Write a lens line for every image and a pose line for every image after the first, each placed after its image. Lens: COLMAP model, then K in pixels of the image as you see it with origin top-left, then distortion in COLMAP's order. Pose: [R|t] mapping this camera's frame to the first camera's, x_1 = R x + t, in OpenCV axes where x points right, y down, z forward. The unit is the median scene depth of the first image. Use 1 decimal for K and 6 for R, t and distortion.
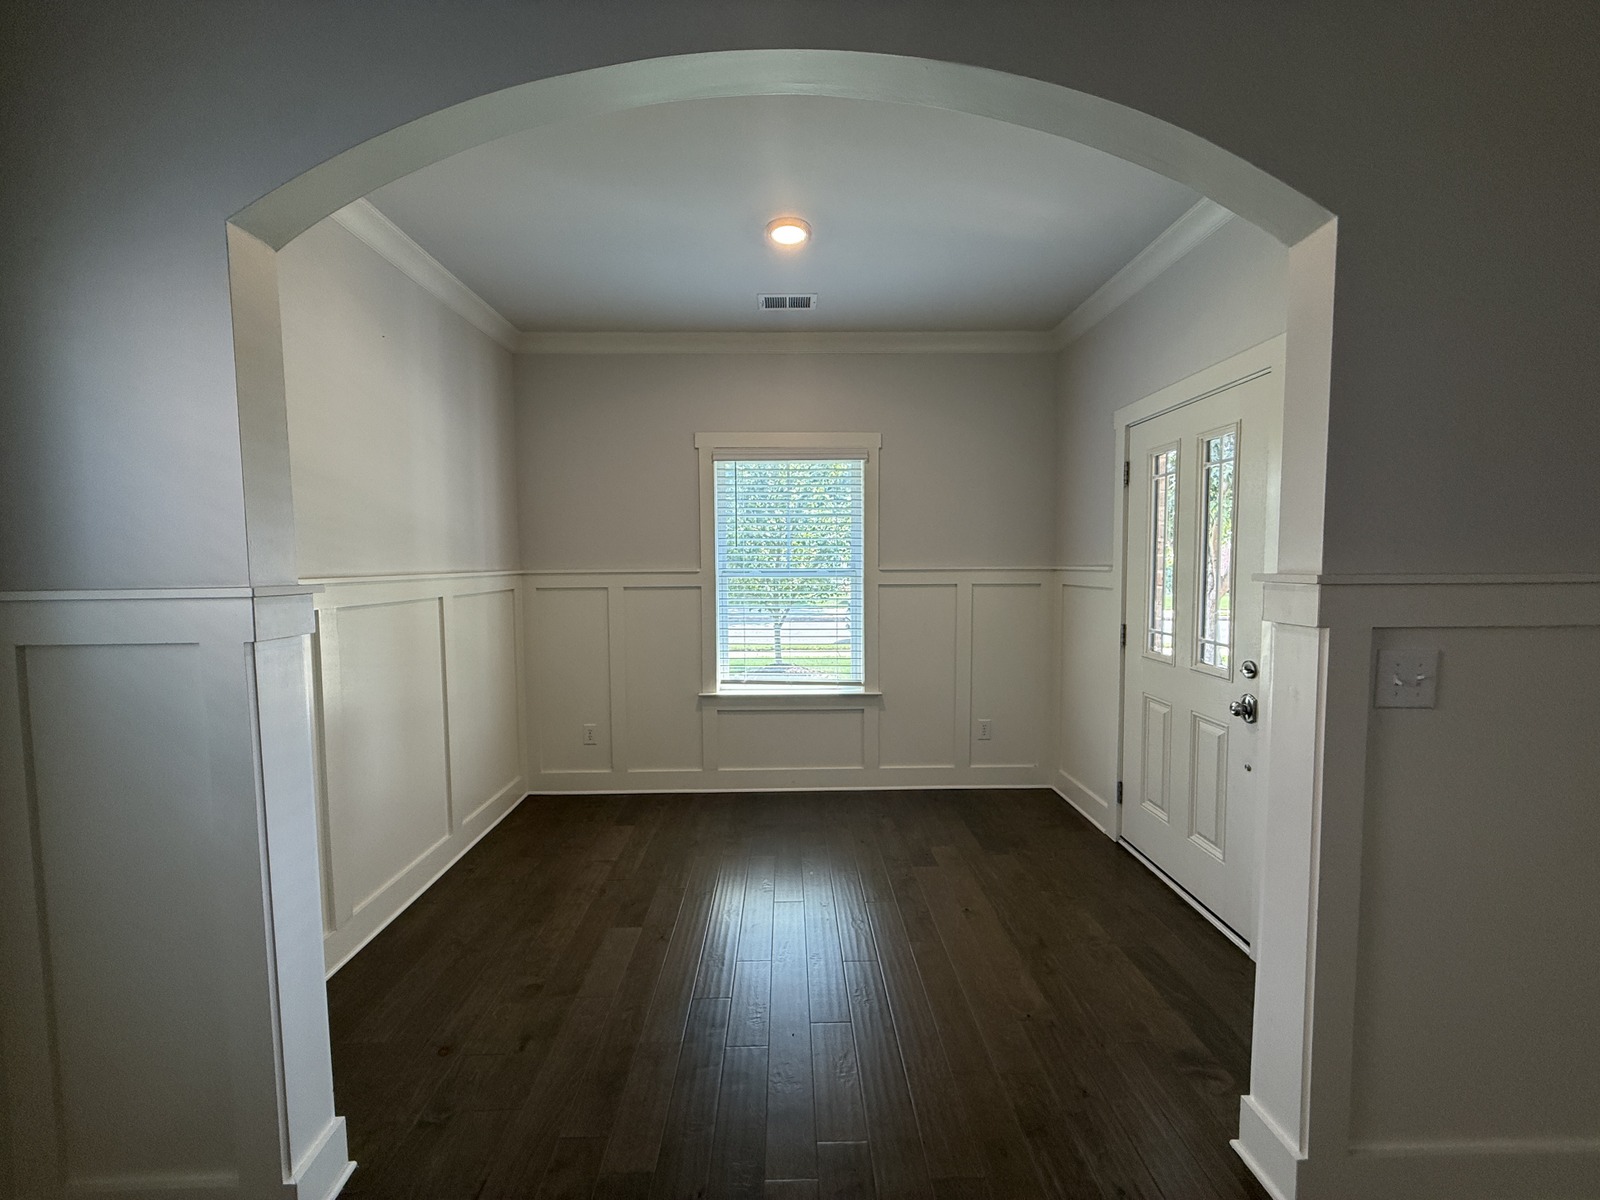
lens RADIAL K [[637.3, 0, 796.4], [0, 637.3, 601.8], [0, 0, 1]] dist [-0.000348, 0.000380]
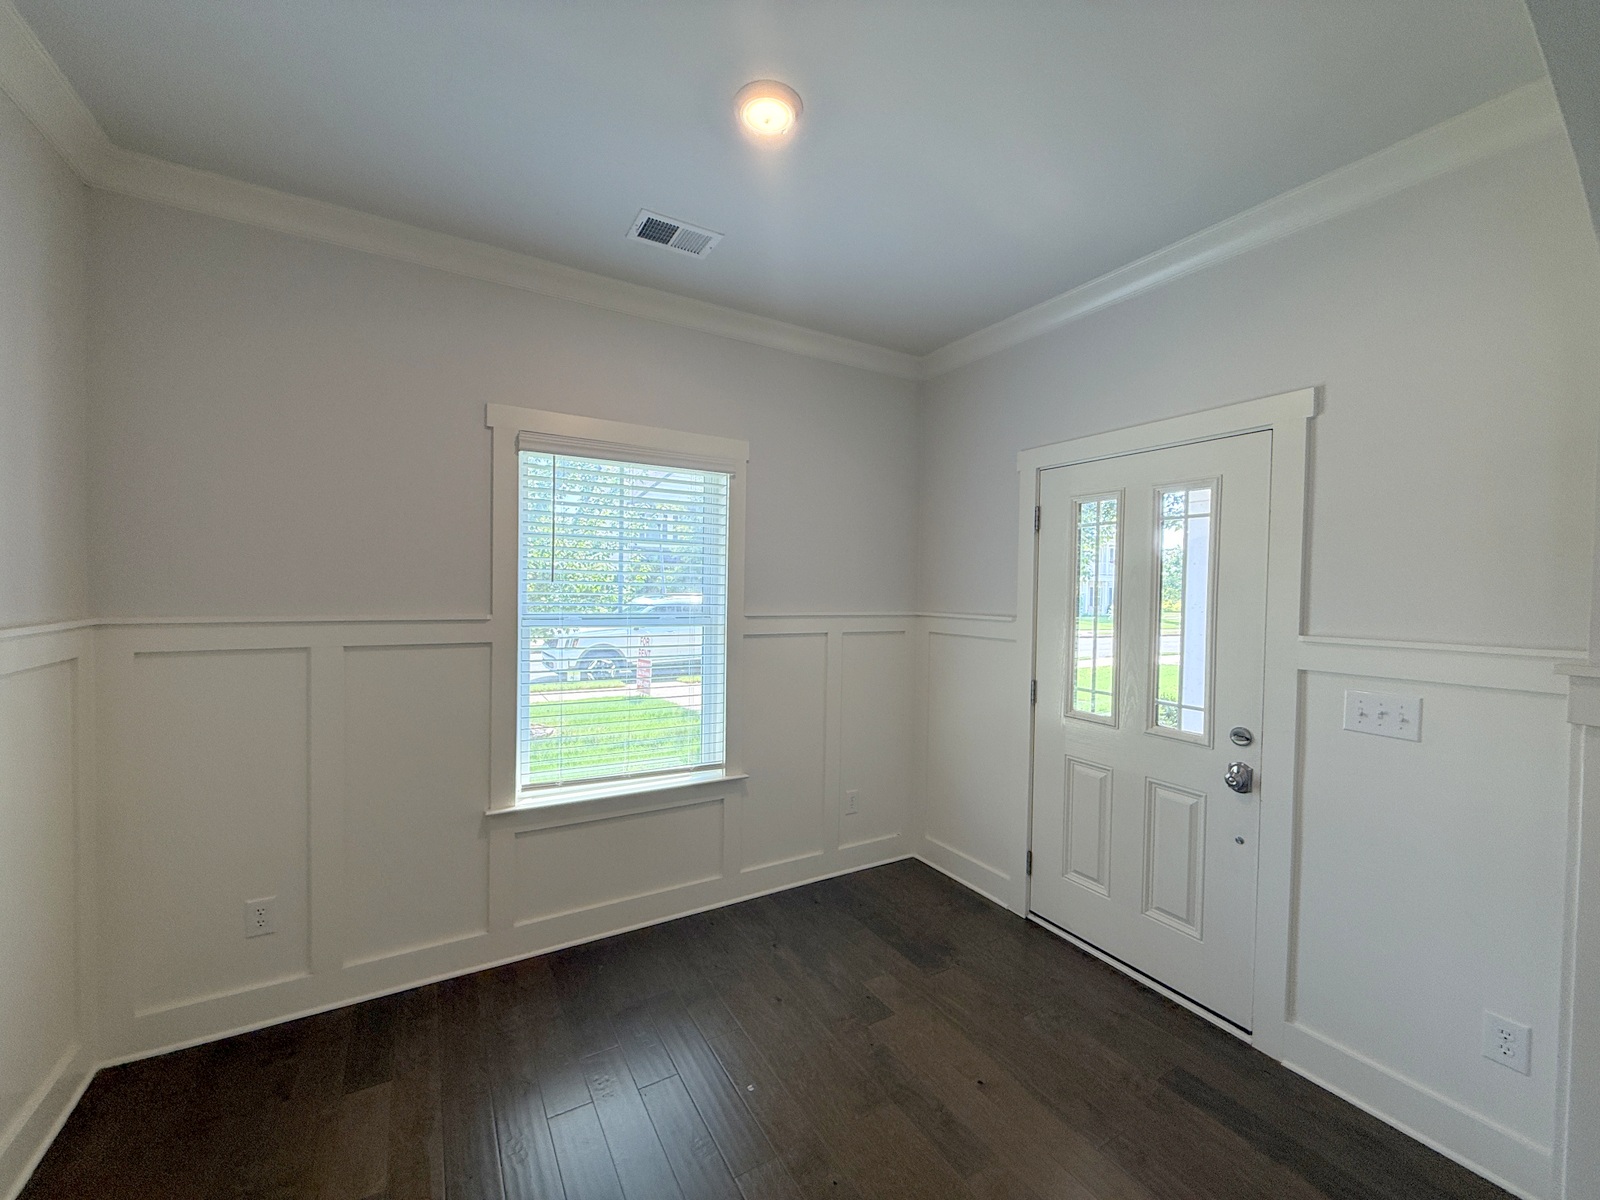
lens RADIAL K [[637.3, 0, 796.4], [0, 637.3, 601.8], [0, 0, 1]] dist [-0.000348, 0.000380]
pose [[0.868922, 0.009608, 0.494857, -0.205681], [0.008671, 0.999363, -0.034629, -0.041092], [-0.494874, 0.034380, 0.868284, 0.299195]]
